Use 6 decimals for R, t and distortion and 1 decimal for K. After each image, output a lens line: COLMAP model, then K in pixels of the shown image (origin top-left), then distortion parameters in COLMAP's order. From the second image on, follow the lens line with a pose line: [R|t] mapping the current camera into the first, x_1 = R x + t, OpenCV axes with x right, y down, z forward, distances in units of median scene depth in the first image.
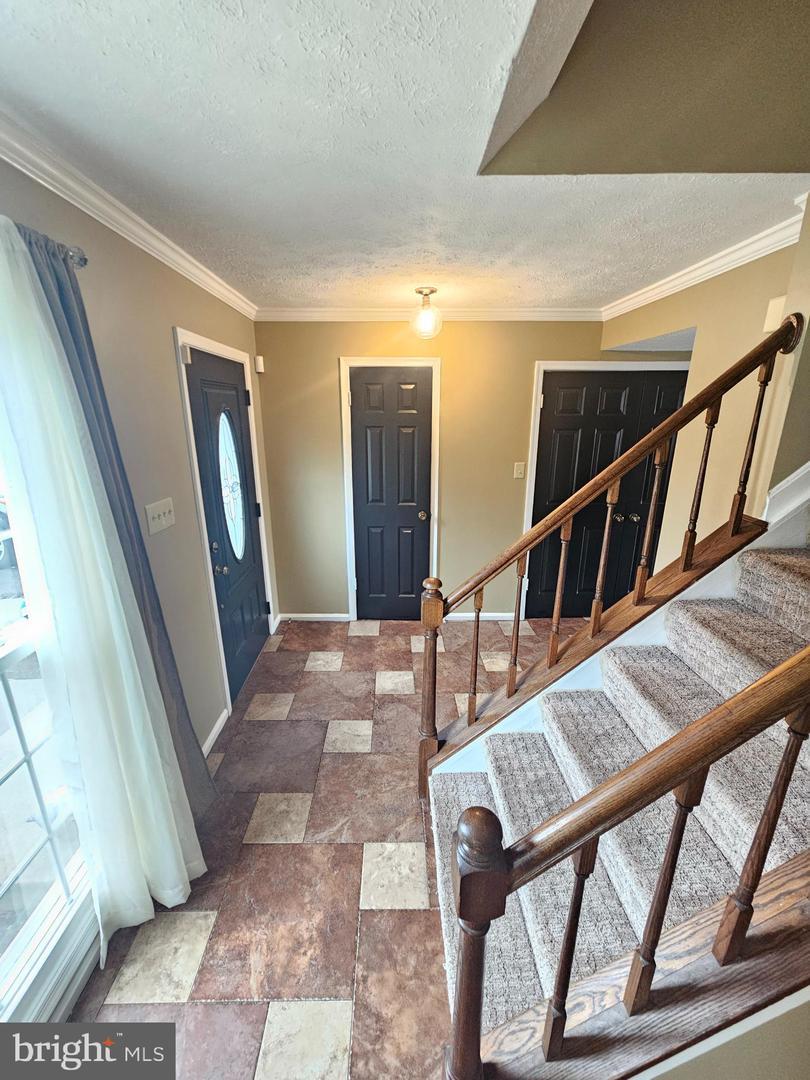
lens RADIAL K [[438.1, 0, 402.3], [0, 438.1, 540.8], [0, 0, 1]] dist [-0.002824, -0.000493]
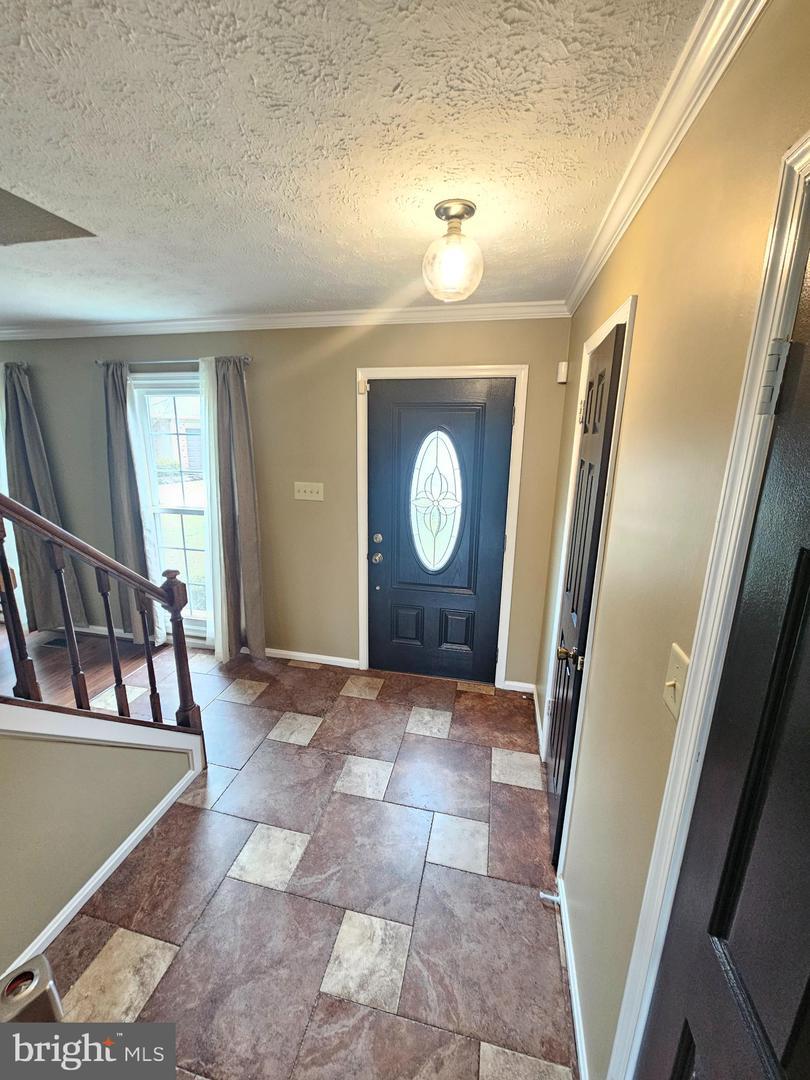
lens RADIAL K [[438.1, 0, 400.8], [0, 438.1, 537.9], [0, 0, 1]] dist [-0.002824, -0.000493]
pose [[-0.232303, 0.231954, -0.944581, 0.746135], [-0.293038, 0.909334, 0.295366, -0.382381], [0.927450, 0.345412, -0.143270, 1.267921]]
